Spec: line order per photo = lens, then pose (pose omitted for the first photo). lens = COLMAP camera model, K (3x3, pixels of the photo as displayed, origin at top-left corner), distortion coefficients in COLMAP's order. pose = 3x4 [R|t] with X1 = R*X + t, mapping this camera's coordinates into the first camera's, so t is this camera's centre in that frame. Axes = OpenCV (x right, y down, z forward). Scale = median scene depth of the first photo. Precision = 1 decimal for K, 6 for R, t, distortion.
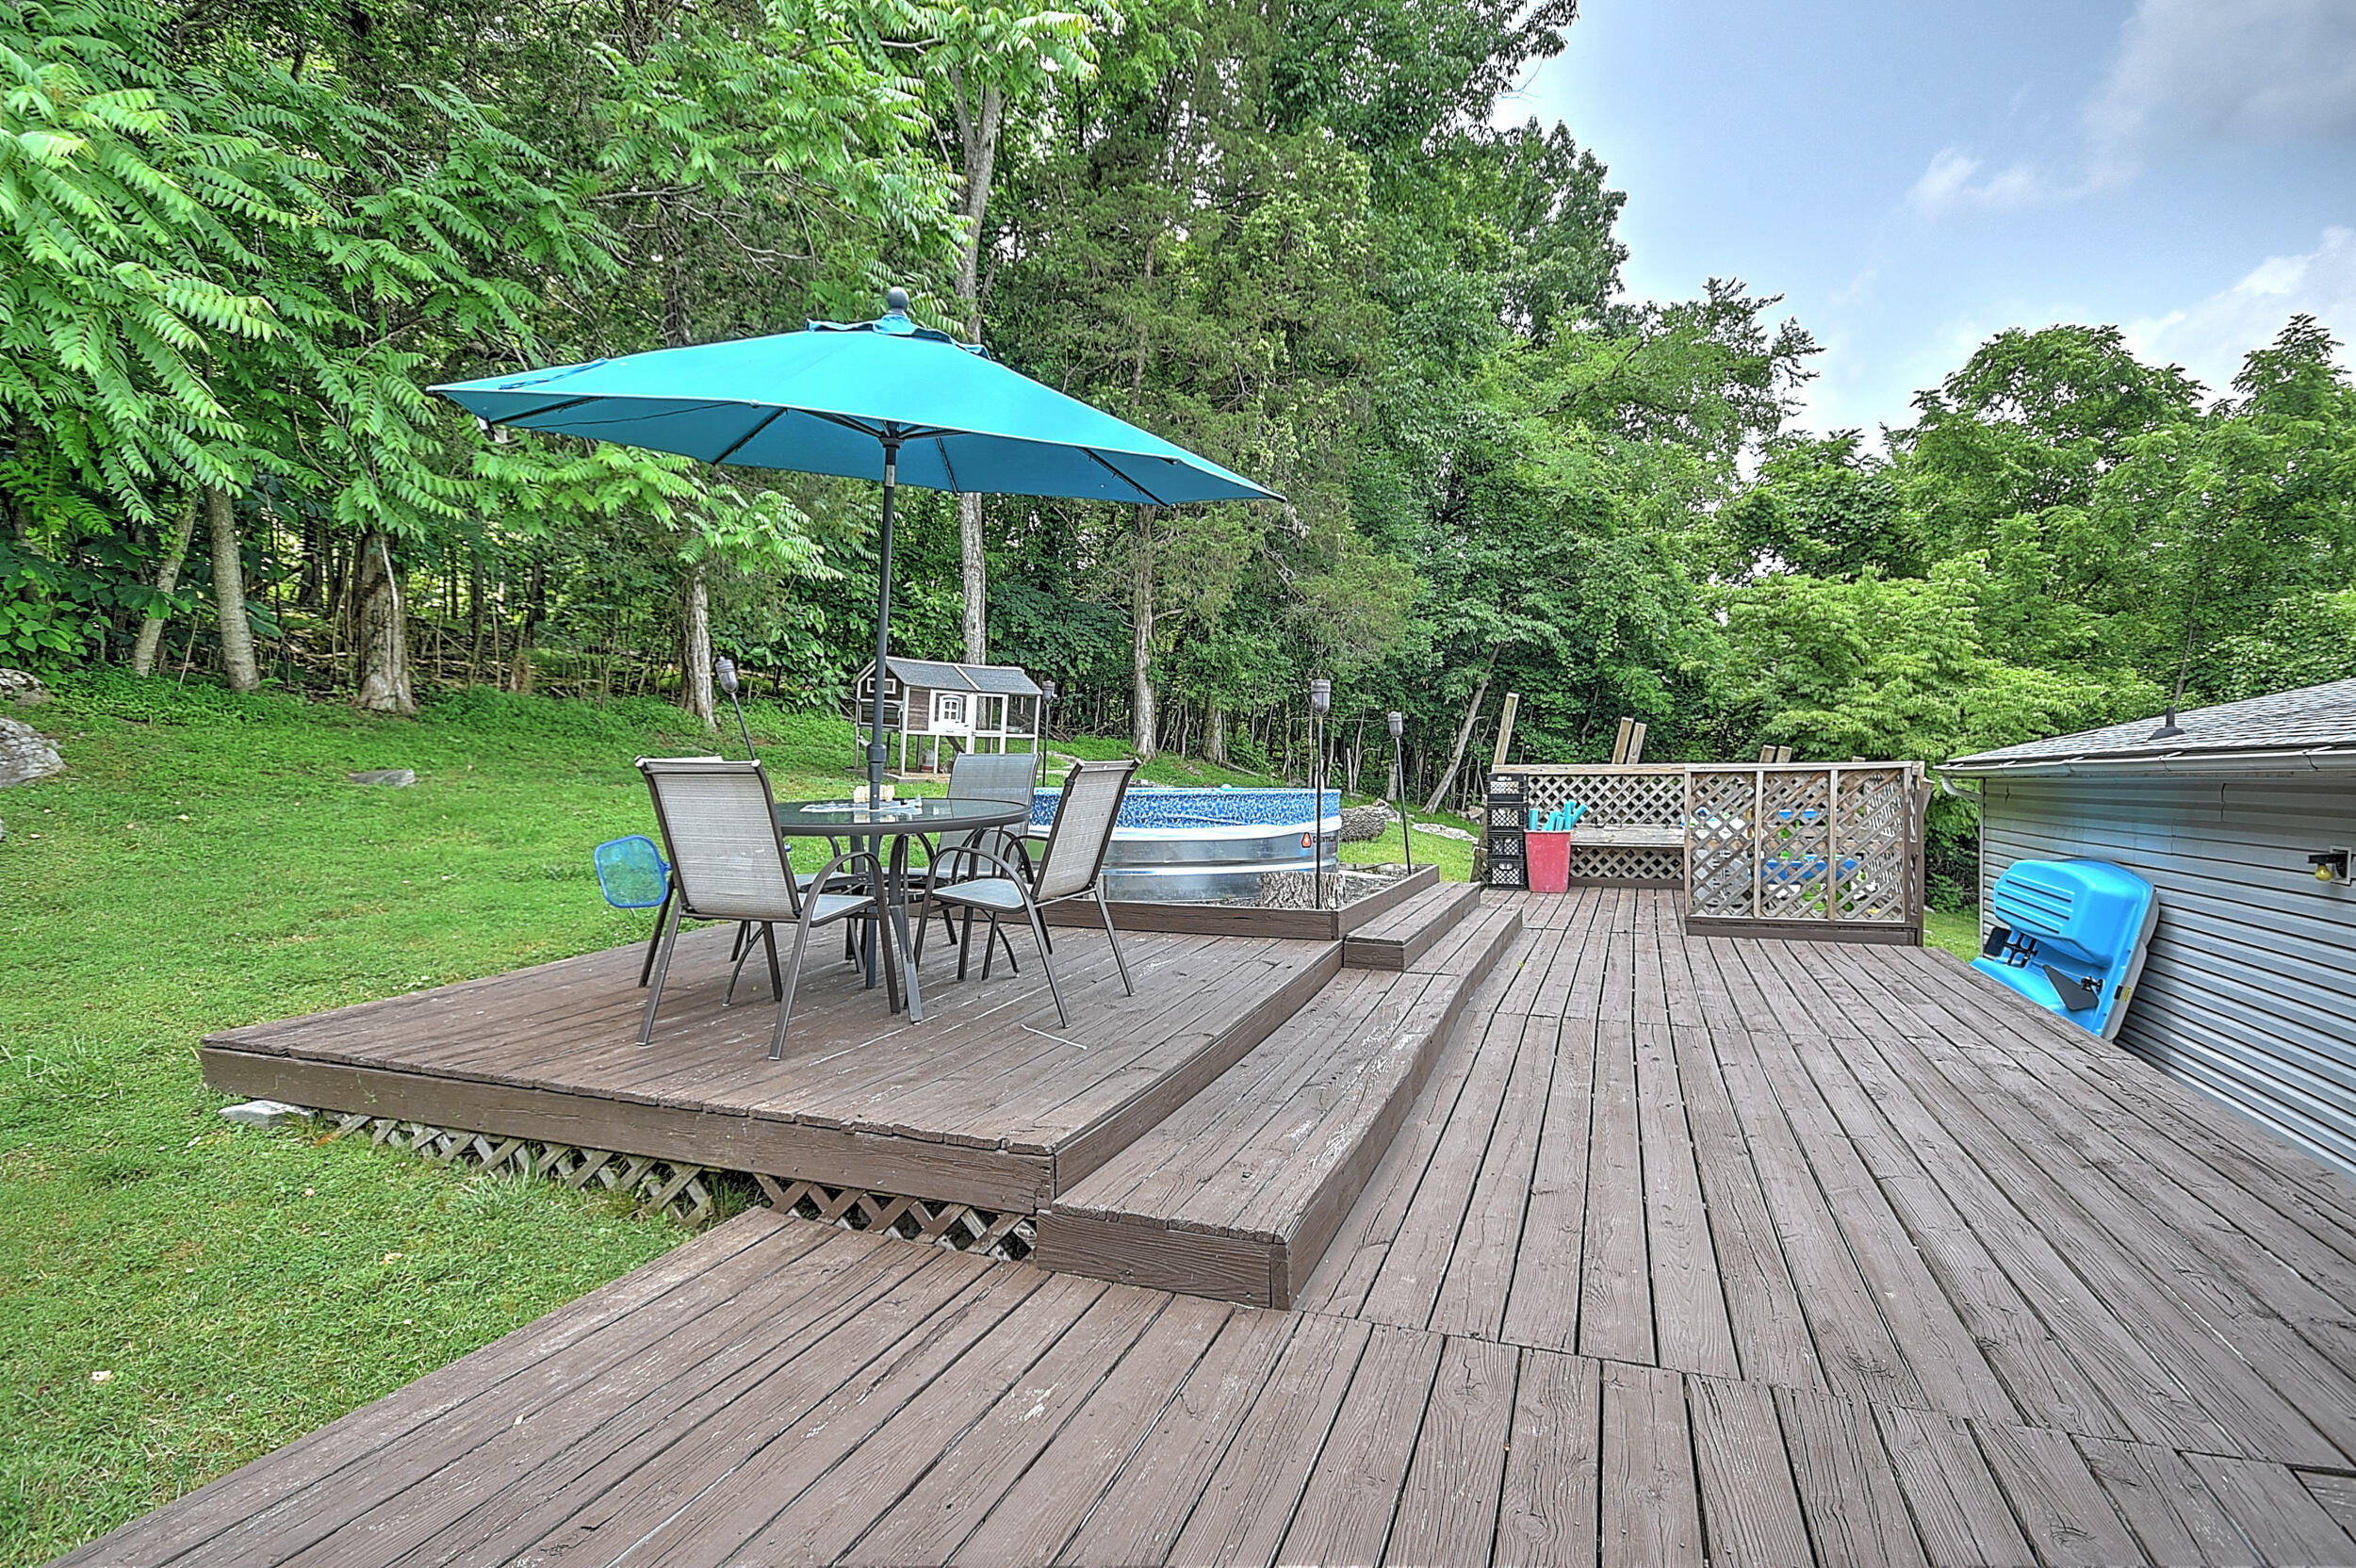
lens RADIAL K [[1189.8, 0, 1138.2], [0, 1189.8, 759.6], [0, 0, 1]] dist [0.011211, 0.003563]
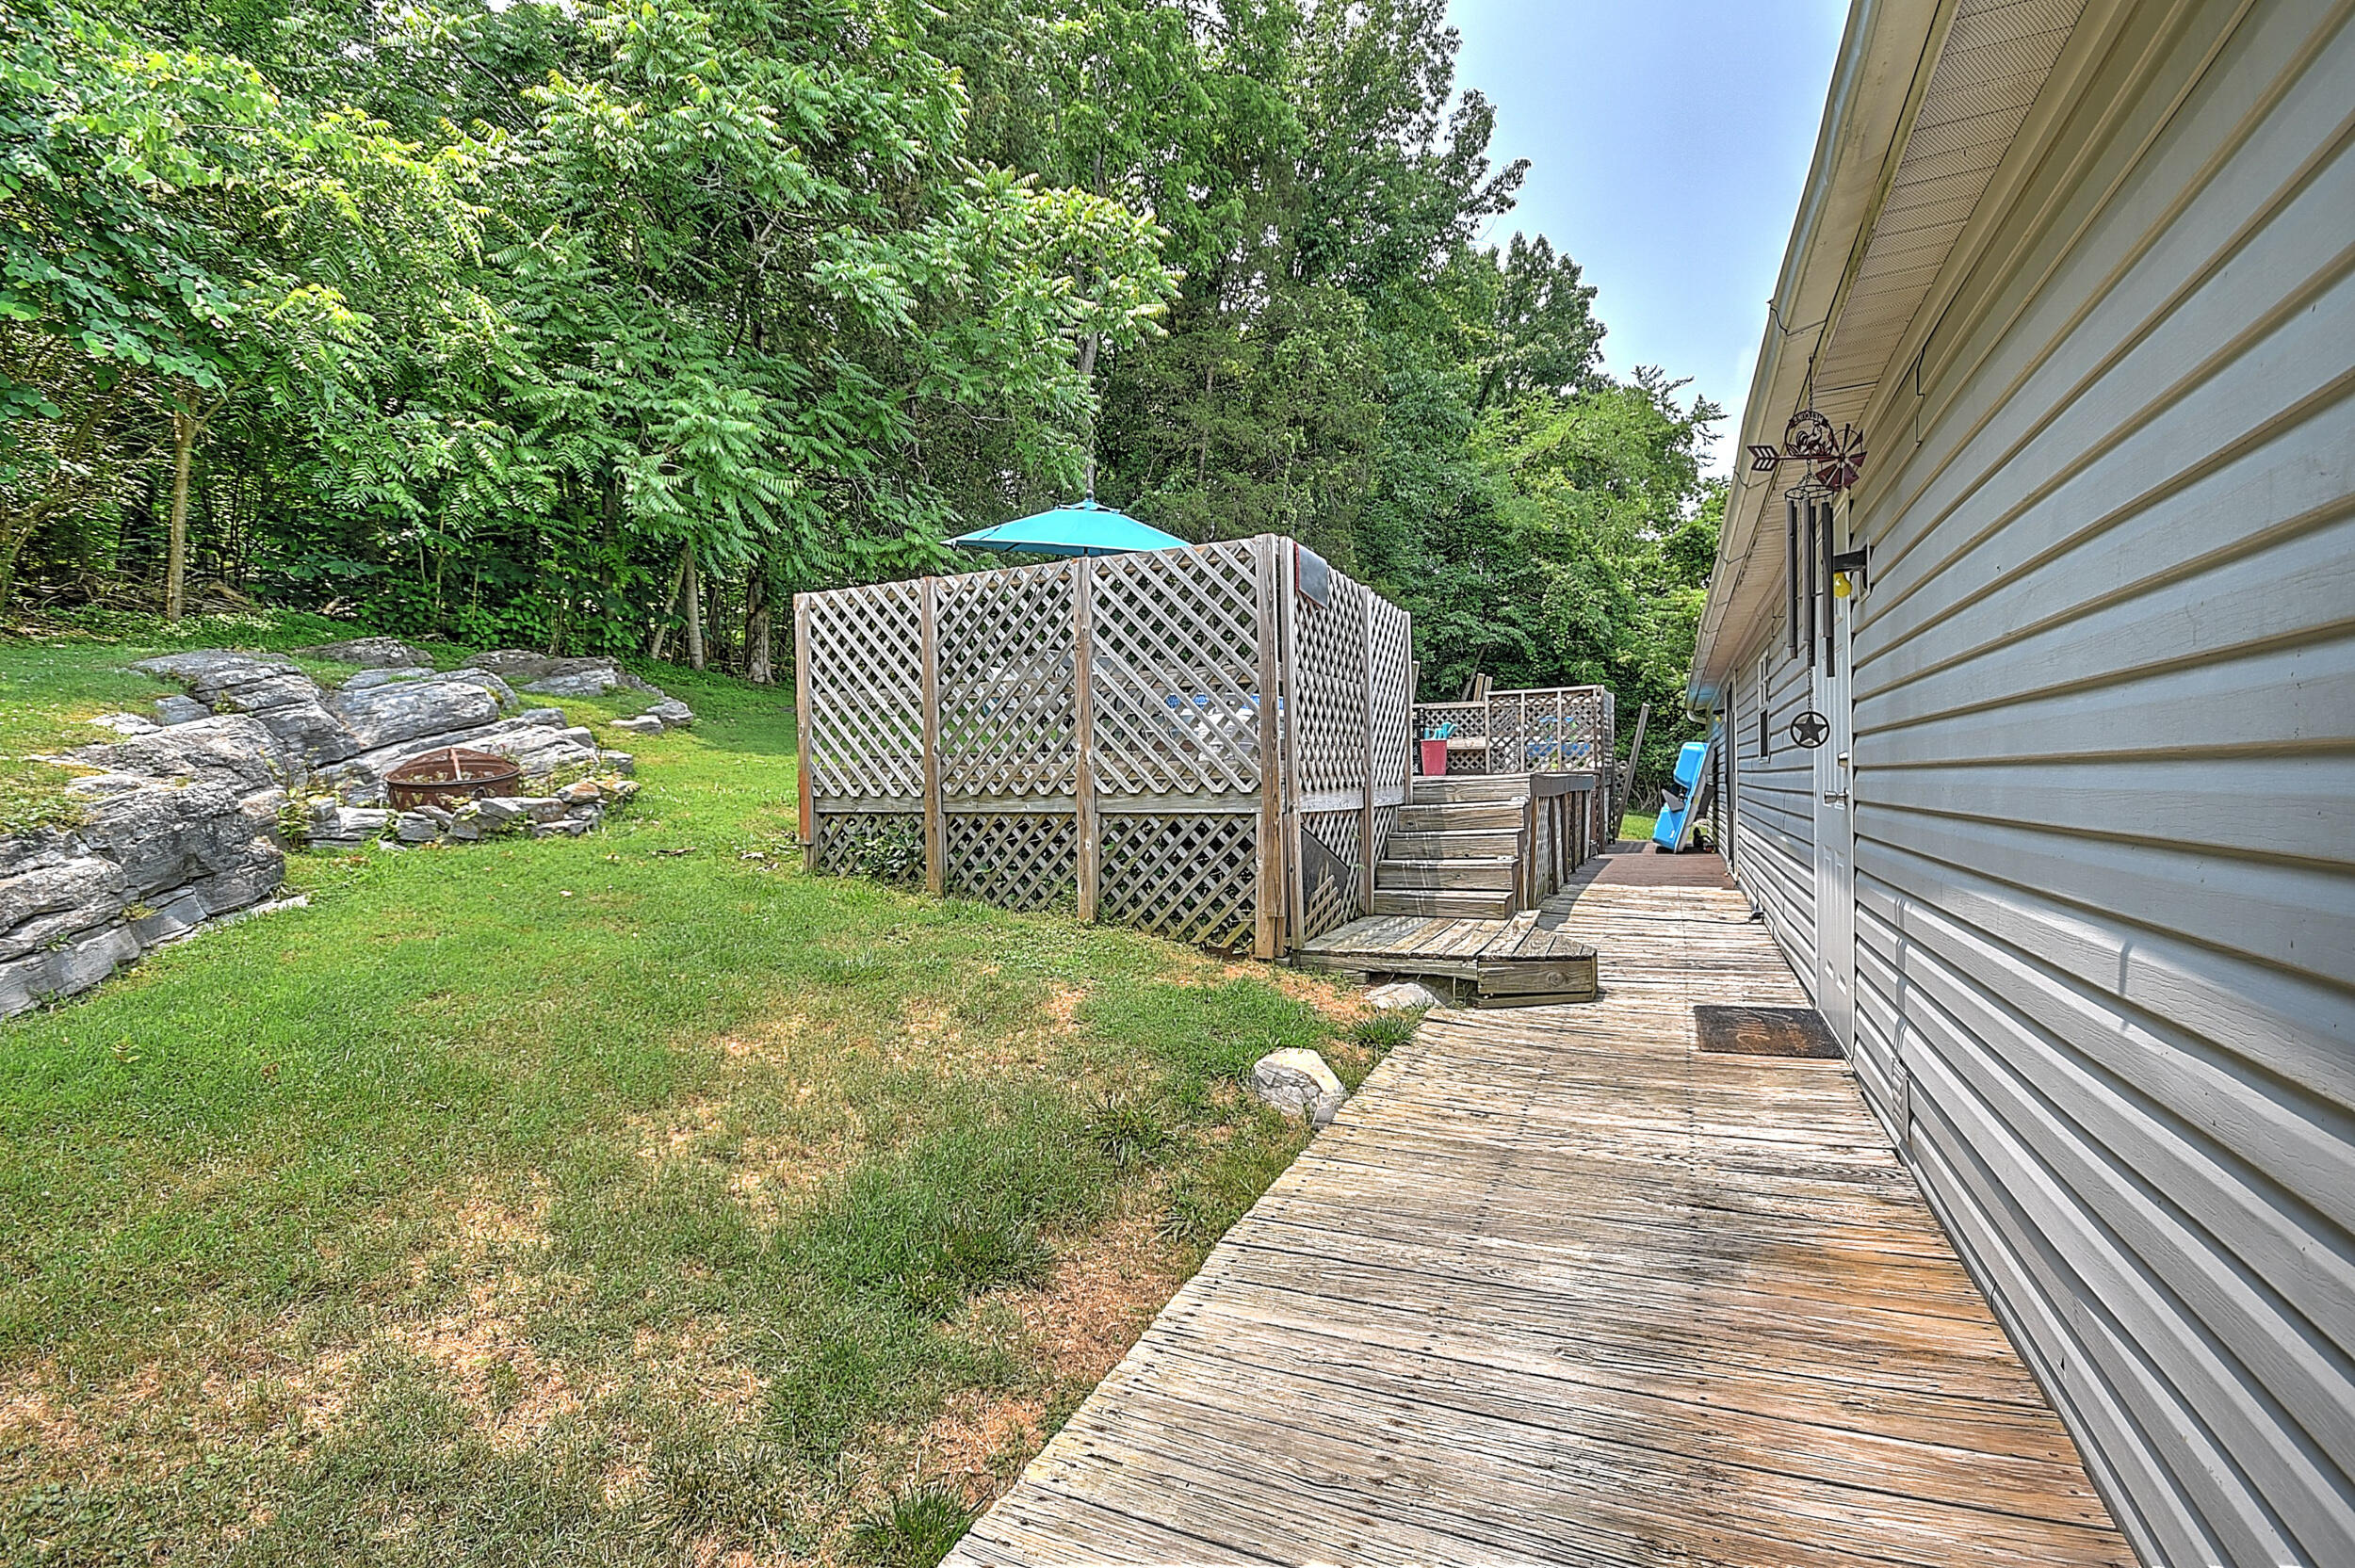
lens RADIAL K [[1039.8, 0, 1140.1], [0, 1039.8, 790.7], [0, 0, 1]] dist [0.002884, -0.008772]
pose [[0.996810, -0.006534, -0.079545, 0.018686], [0.008543, 0.999652, 0.024947, 0.040337], [0.079354, -0.025547, 0.996519, -0.231381]]
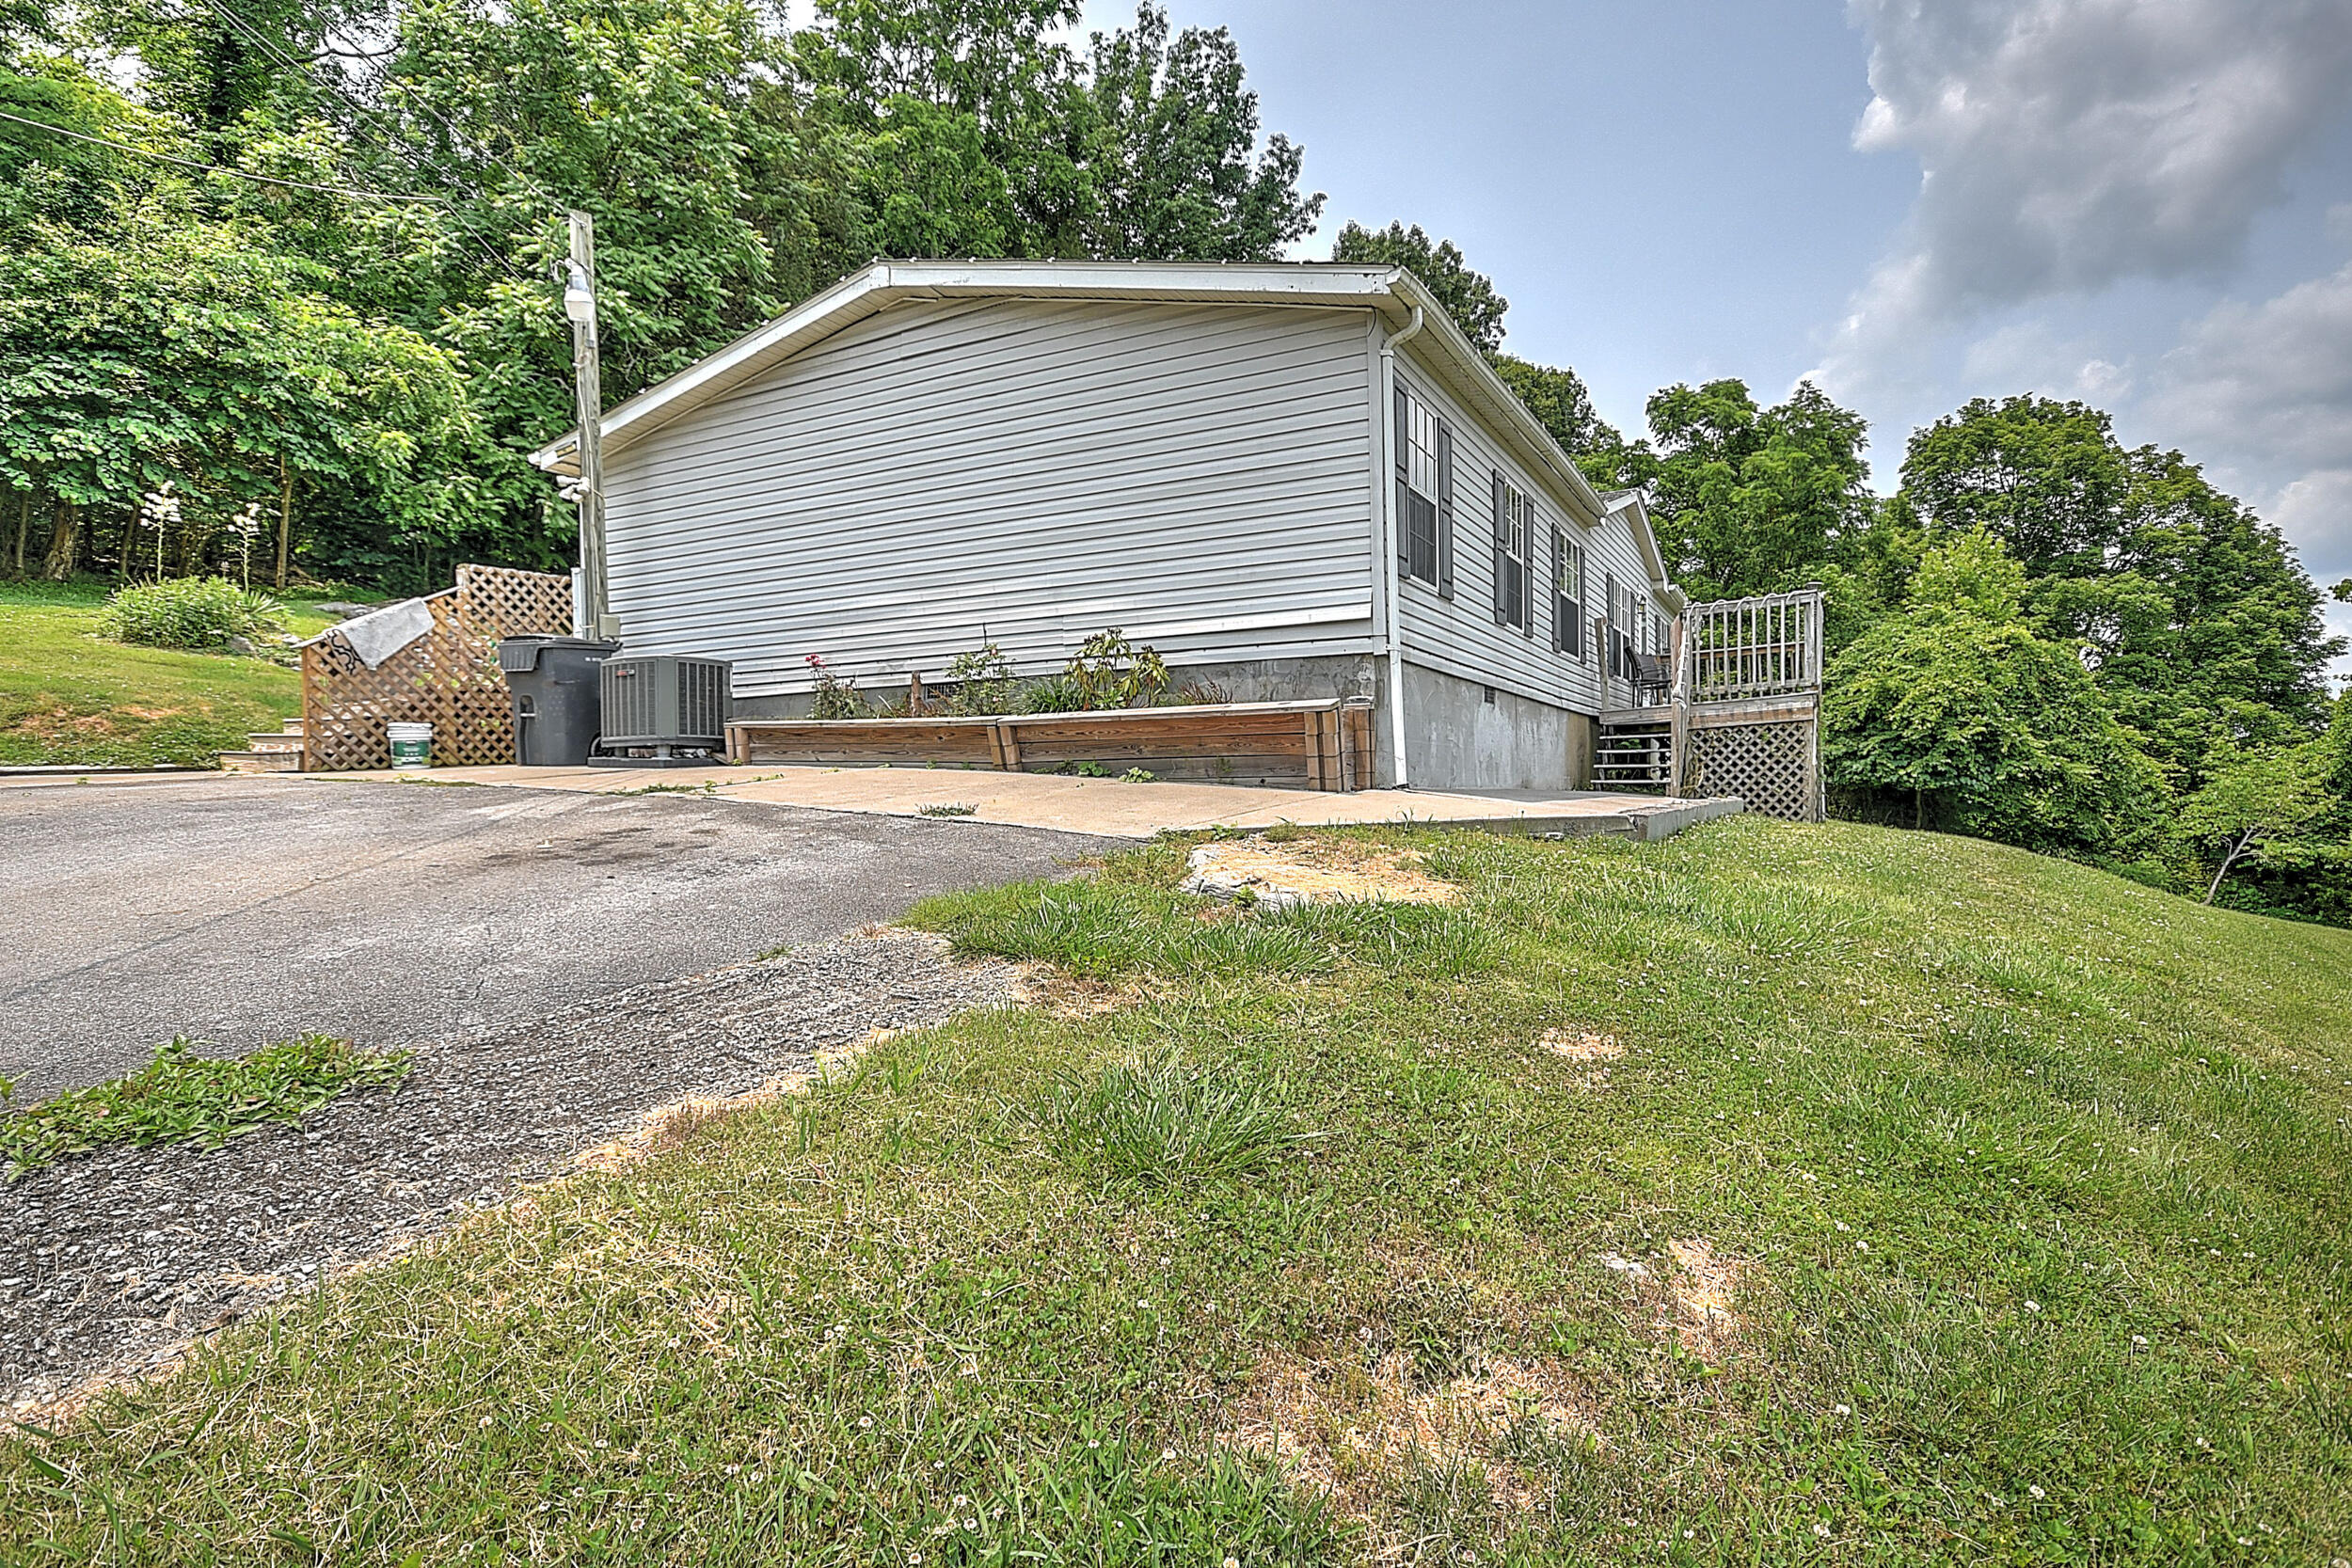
lens RADIAL K [[1251.2, 0, 1175.2], [0, 1251.2, 782.8], [0, 0, 1]] dist [0.001312, -0.000102]
pose [[0.995686, -0.010868, -0.092150, 0.315063], [0.012270, 0.999817, 0.014657, 0.113989], [0.091974, -0.015724, 0.995637, -0.687581]]
